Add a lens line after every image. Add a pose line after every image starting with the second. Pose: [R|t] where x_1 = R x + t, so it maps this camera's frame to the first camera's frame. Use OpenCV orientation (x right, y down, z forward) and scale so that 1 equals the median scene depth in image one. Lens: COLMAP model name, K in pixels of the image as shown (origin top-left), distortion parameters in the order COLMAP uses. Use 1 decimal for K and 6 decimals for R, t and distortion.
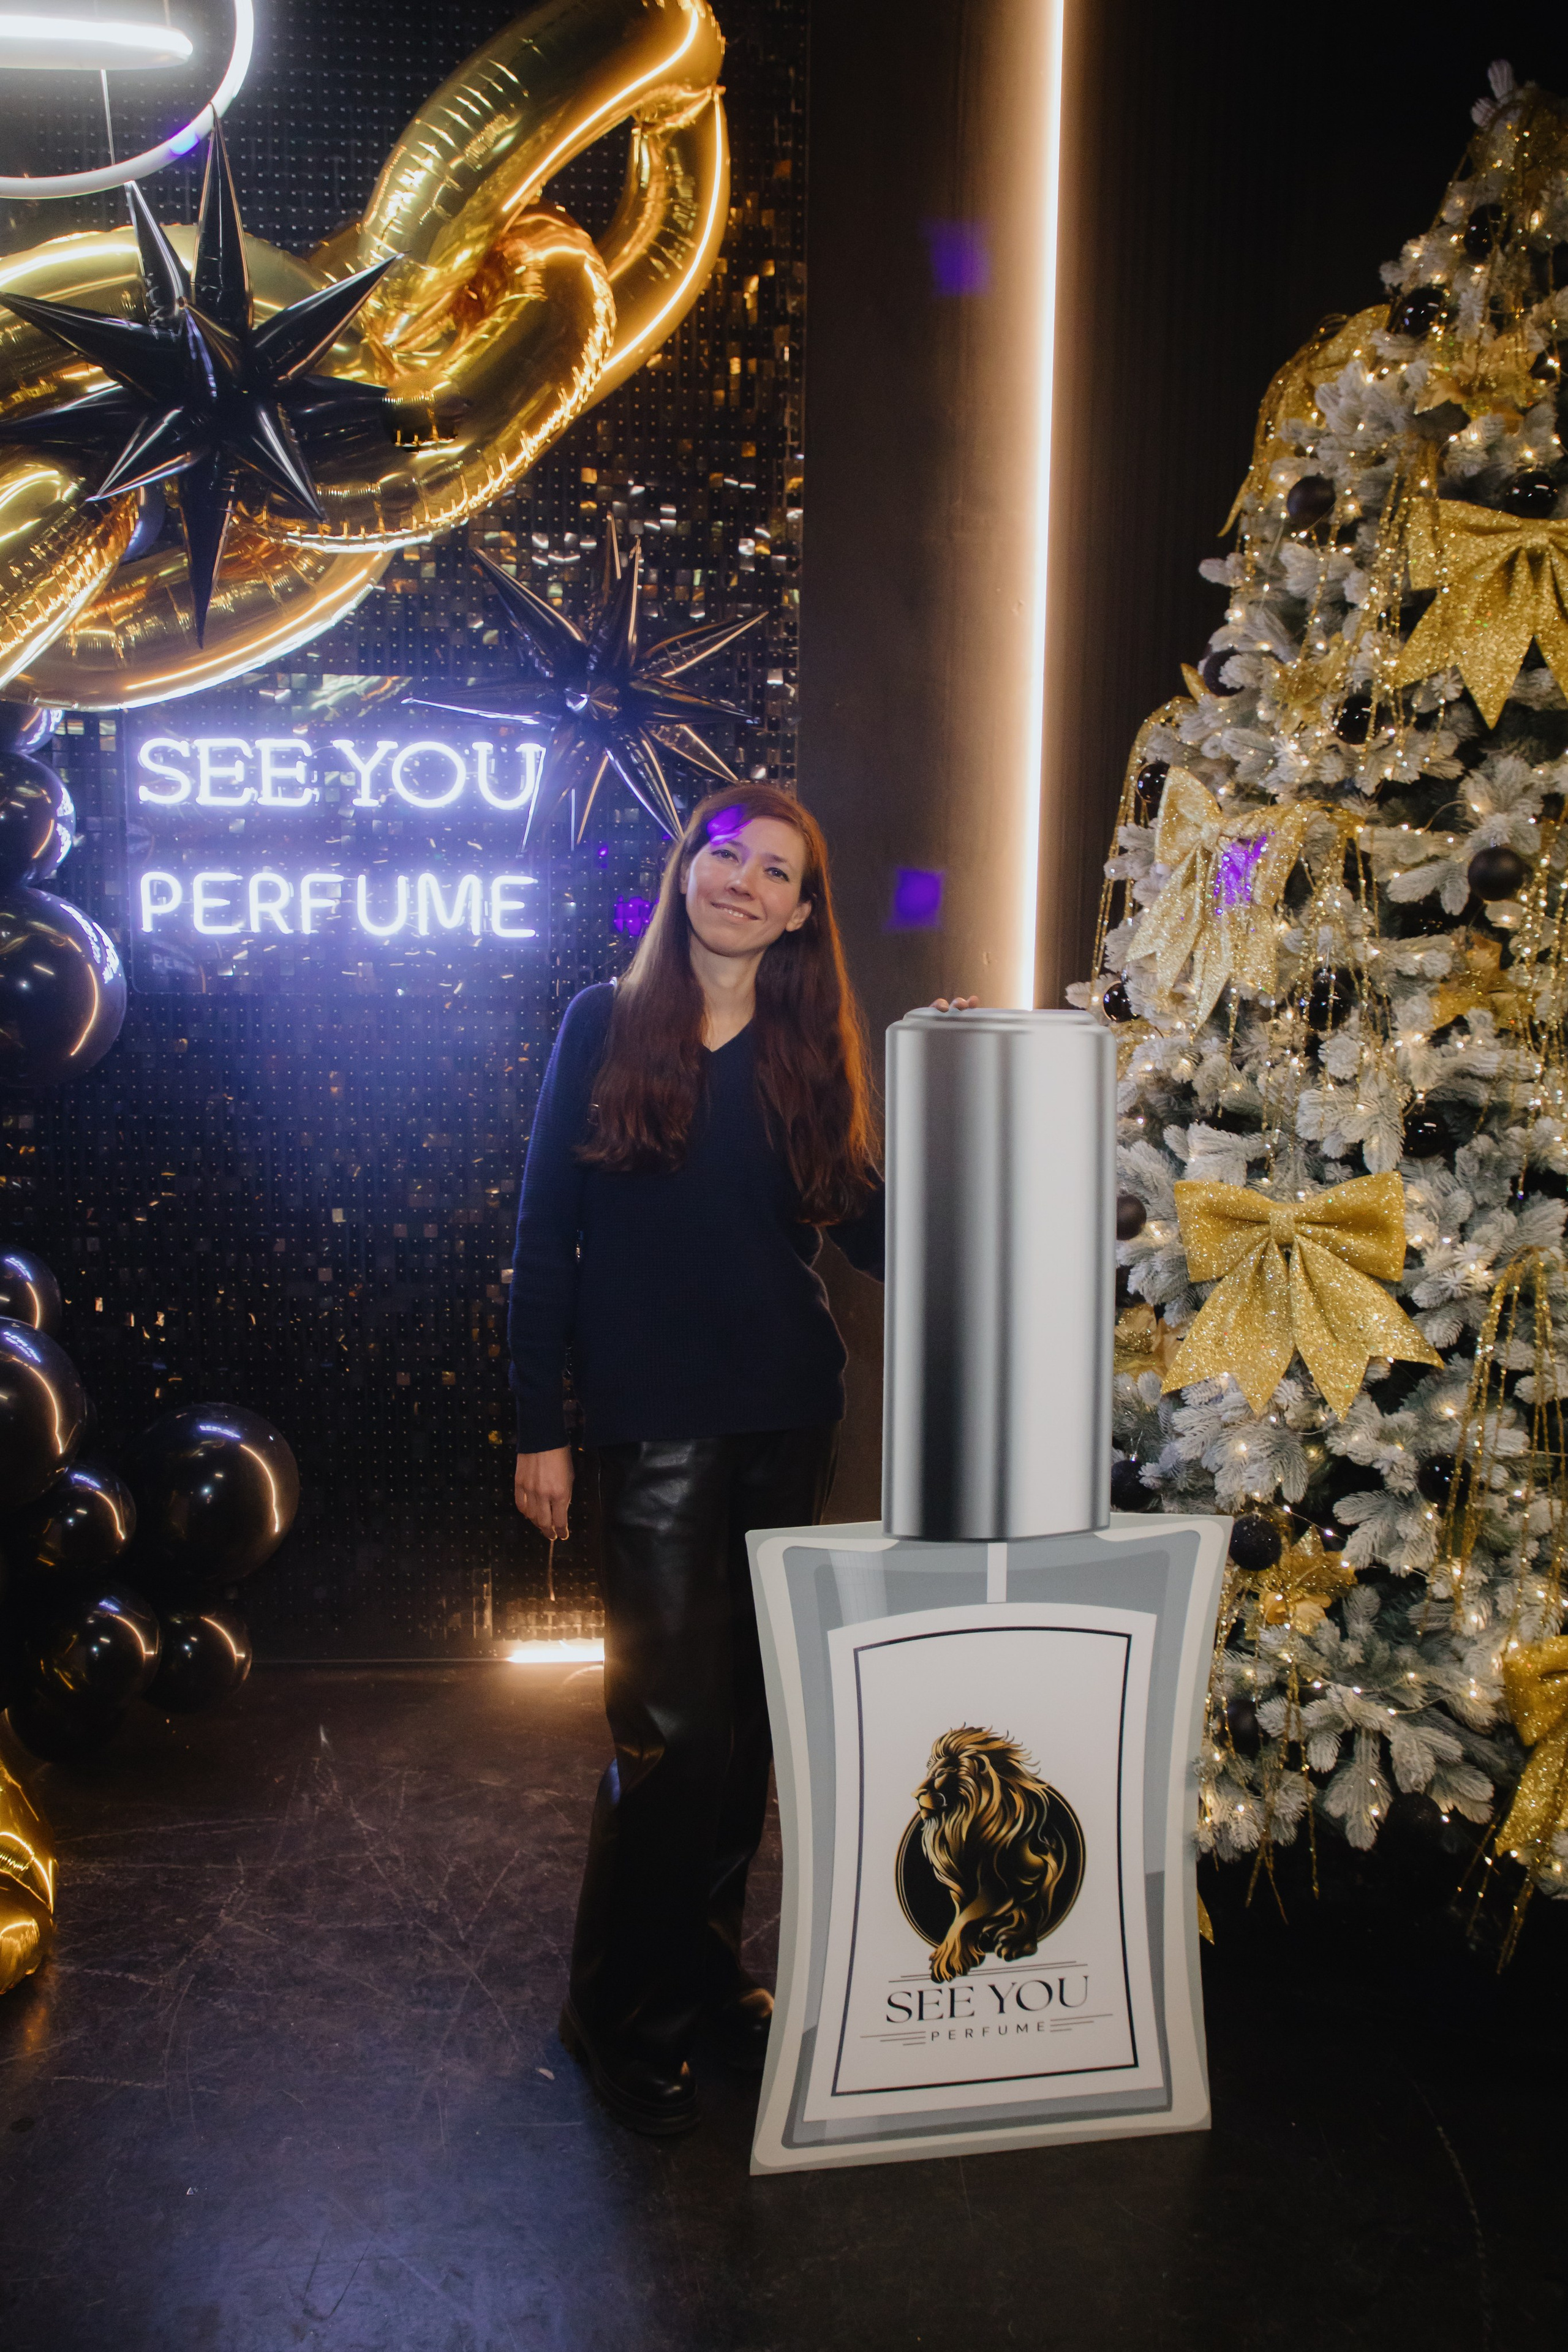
lens RADIAL K [[1690.5, 0, 770.8], [0, 1690.5, 1179.5], [0, 0, 1]] dist [-0.067196, 0.033961]
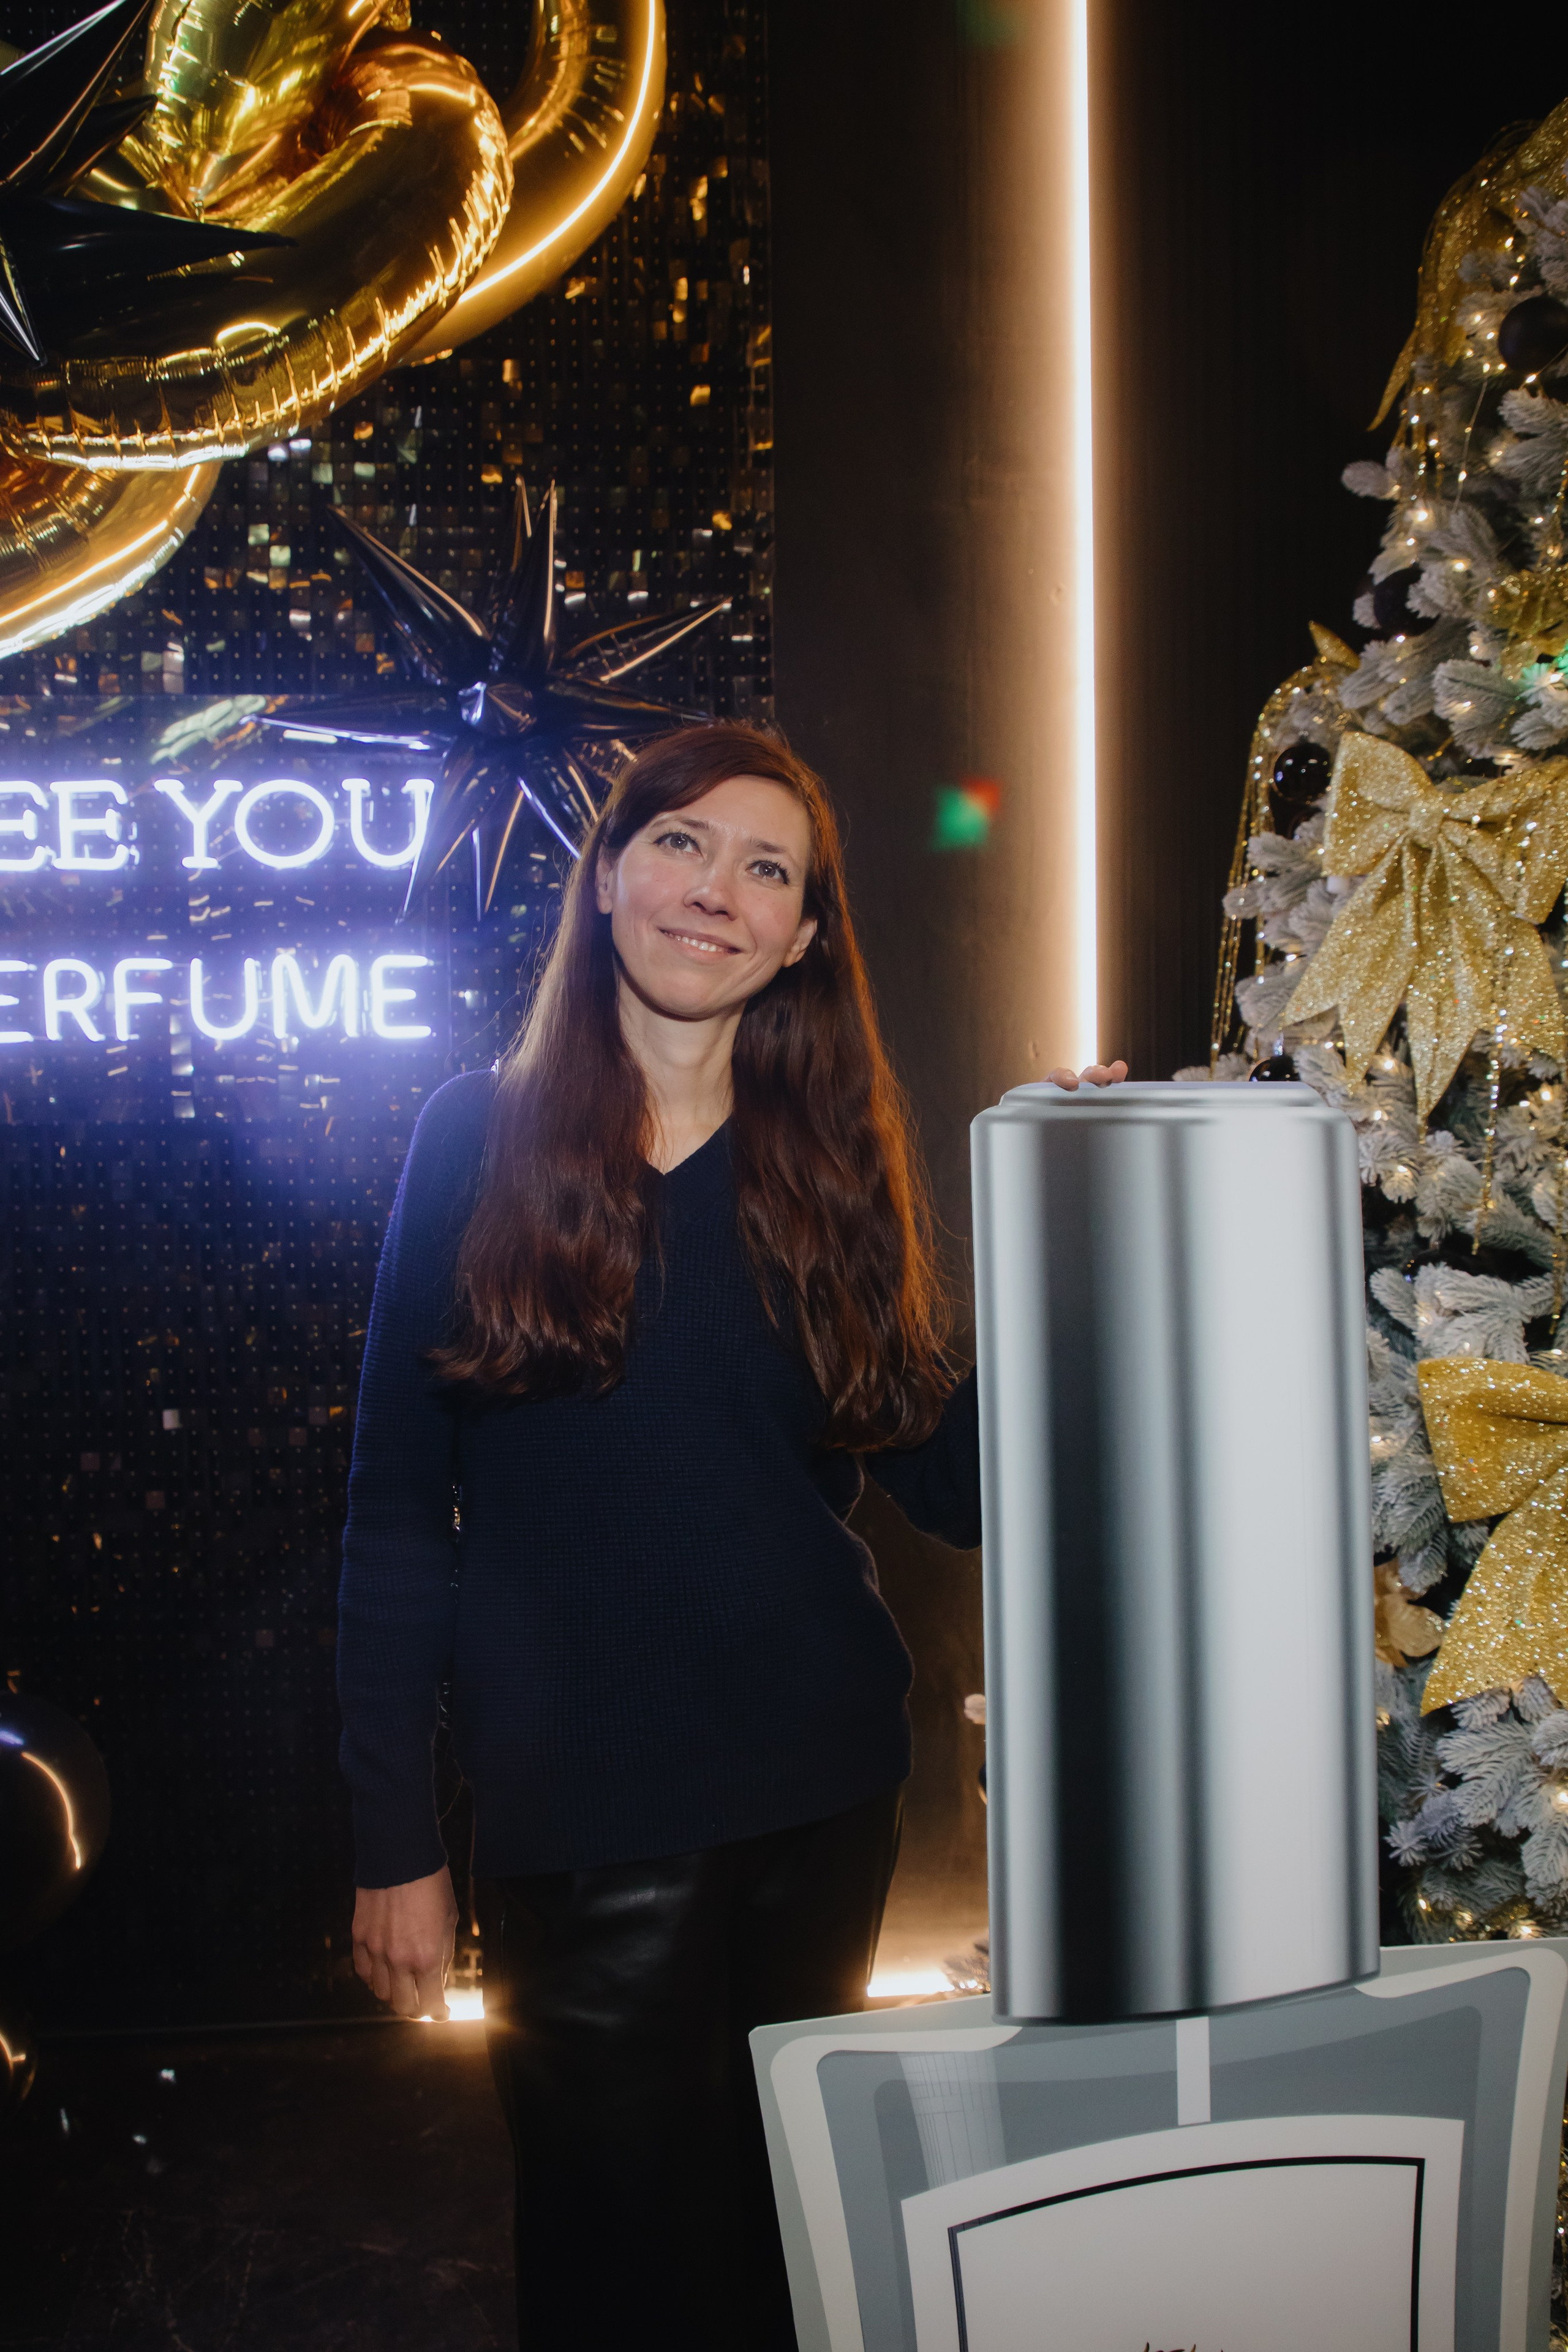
lens RADIAL K [[1670.5, 0, 770.7], [0, 1670.5, 1177.7], [0, 0, 1]] dist [-0.068048, 0.030420]
pose [[0.999377, -0.029073, 0.019996, -0.008234], [0.030654, 0.996003, -0.083898, -0.019582], [-0.017477, 0.084459, 0.996274, 0.344558]]
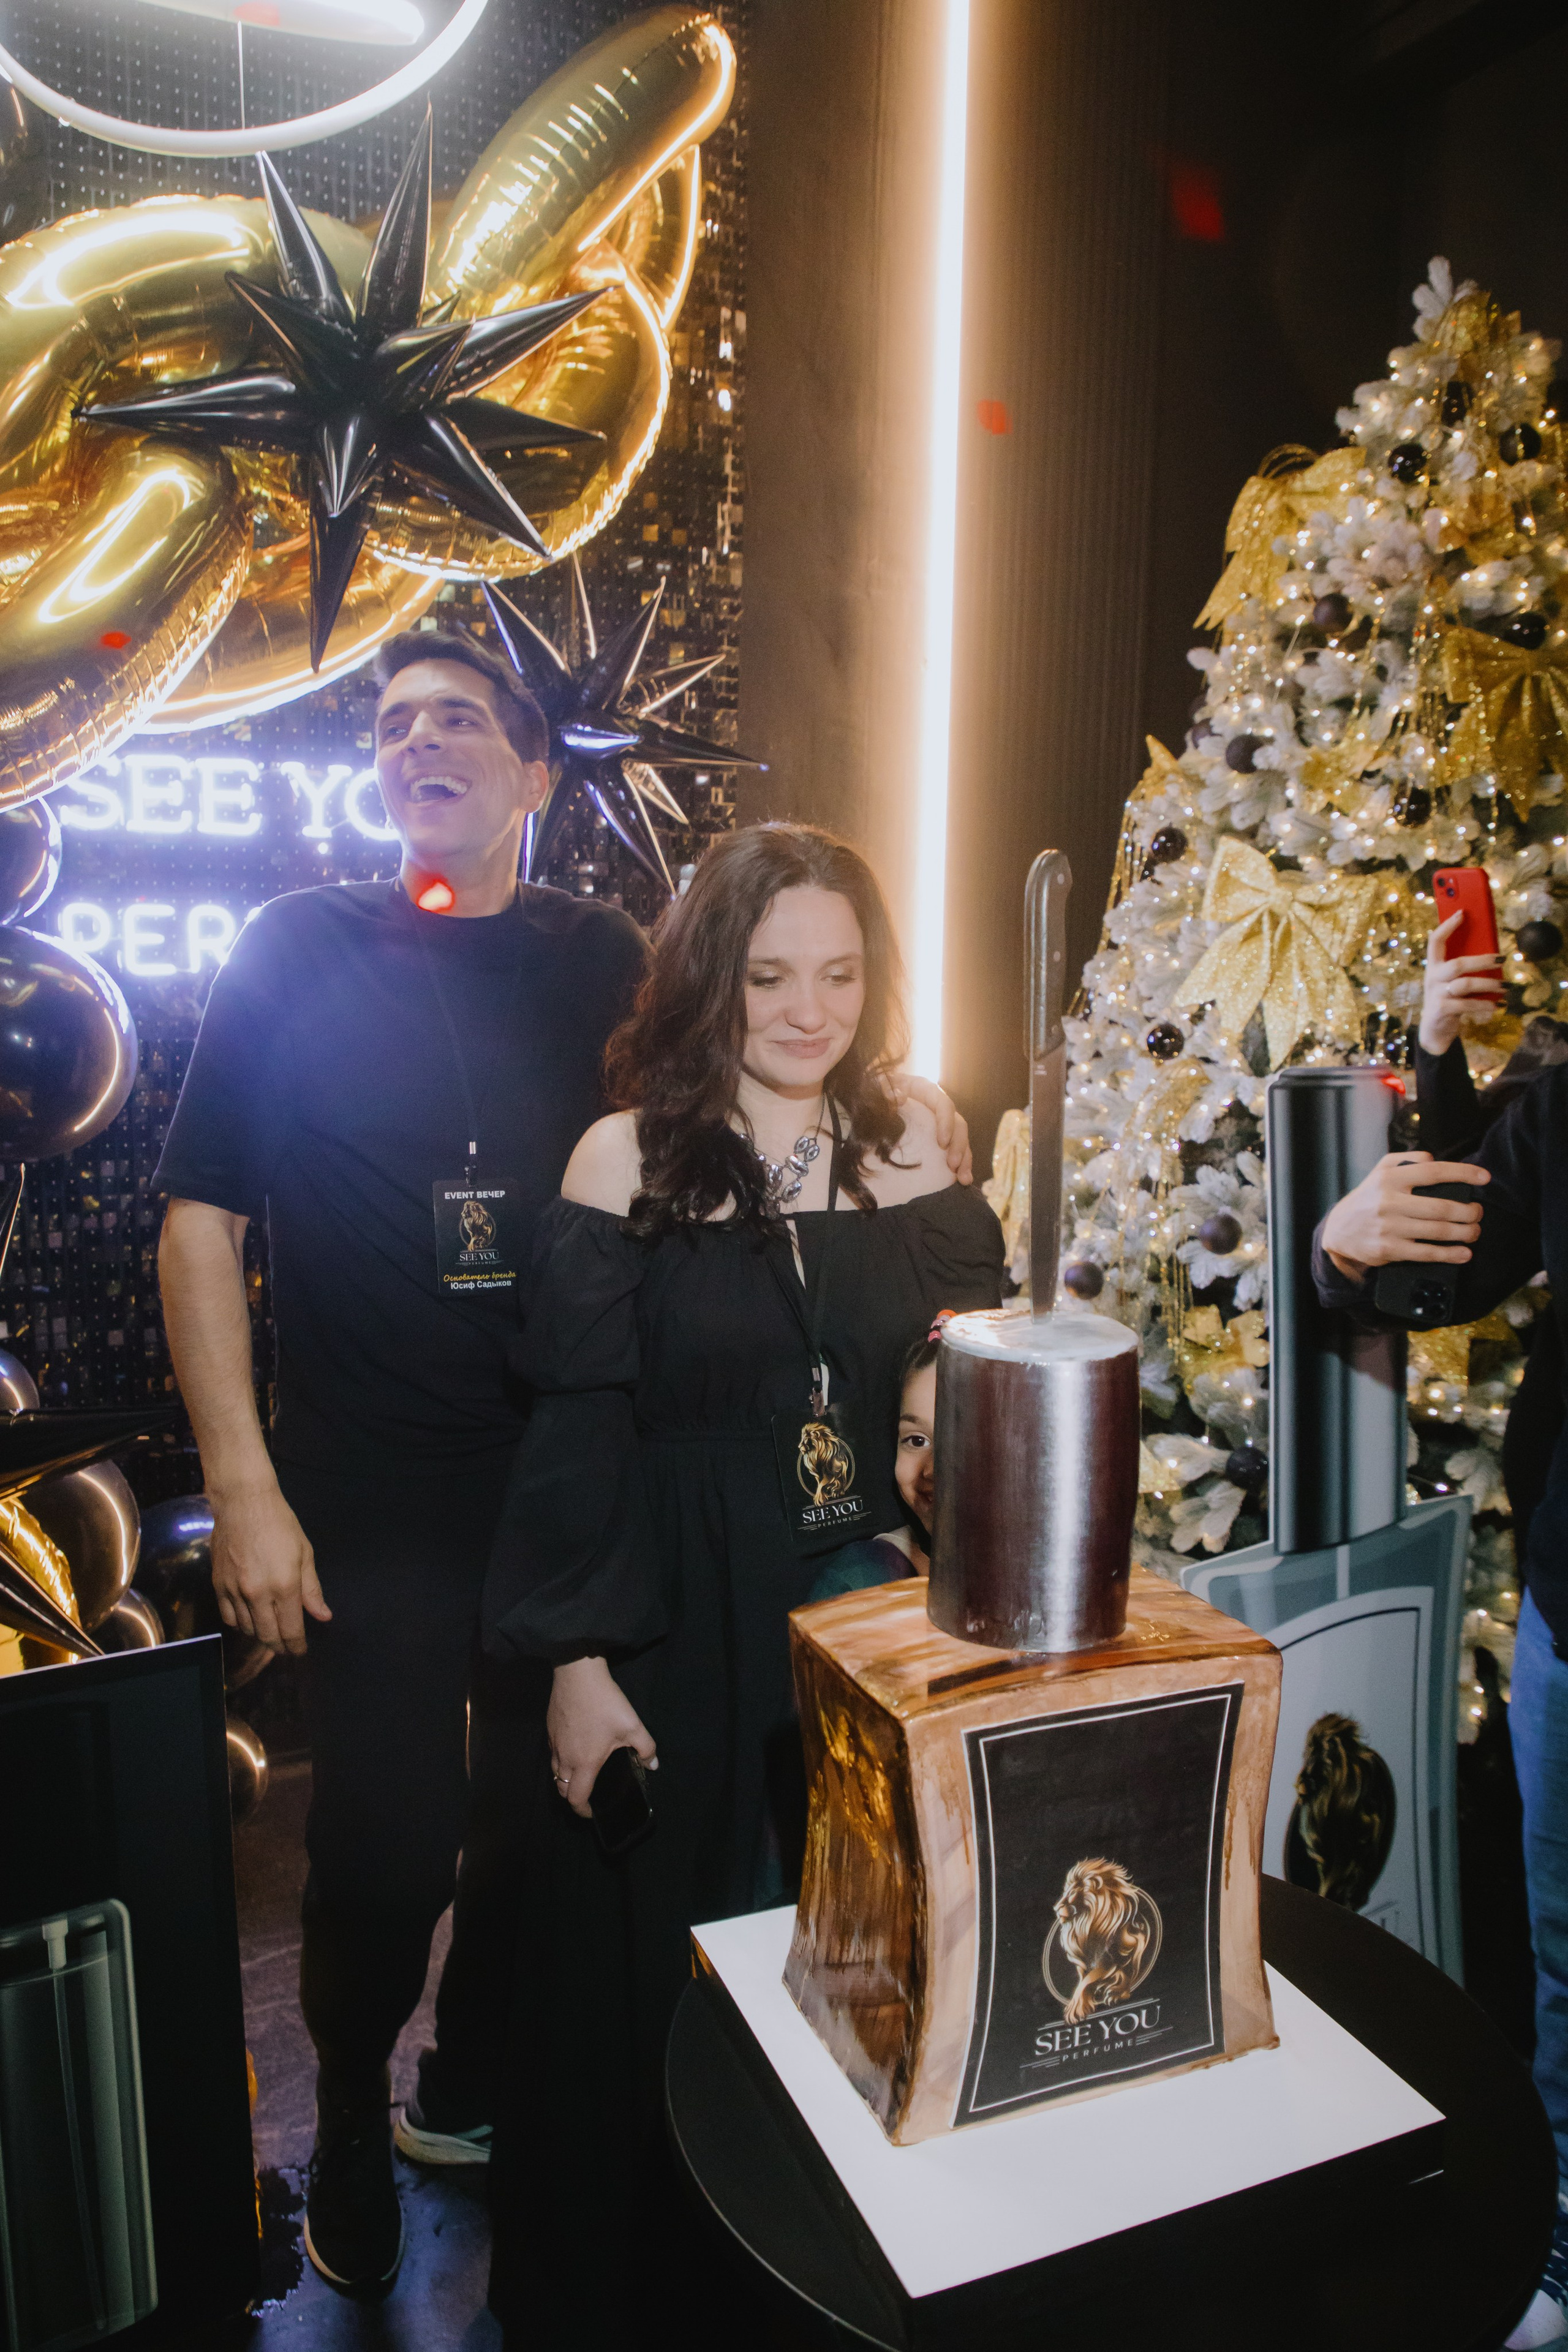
lens RADIAL K [[1670.5, 0, 781.4], [0, 1670.5, 1194.5], [0, 0, 1]] dist [-0.068048, 0.030420]
pose [[0.924369, -0.054241, 0.377625, -0.453016], [0.048074, 0.998512, 0.025744, -0.044130], [-0.378459, -0.005643, 0.925601, 0.065863]]
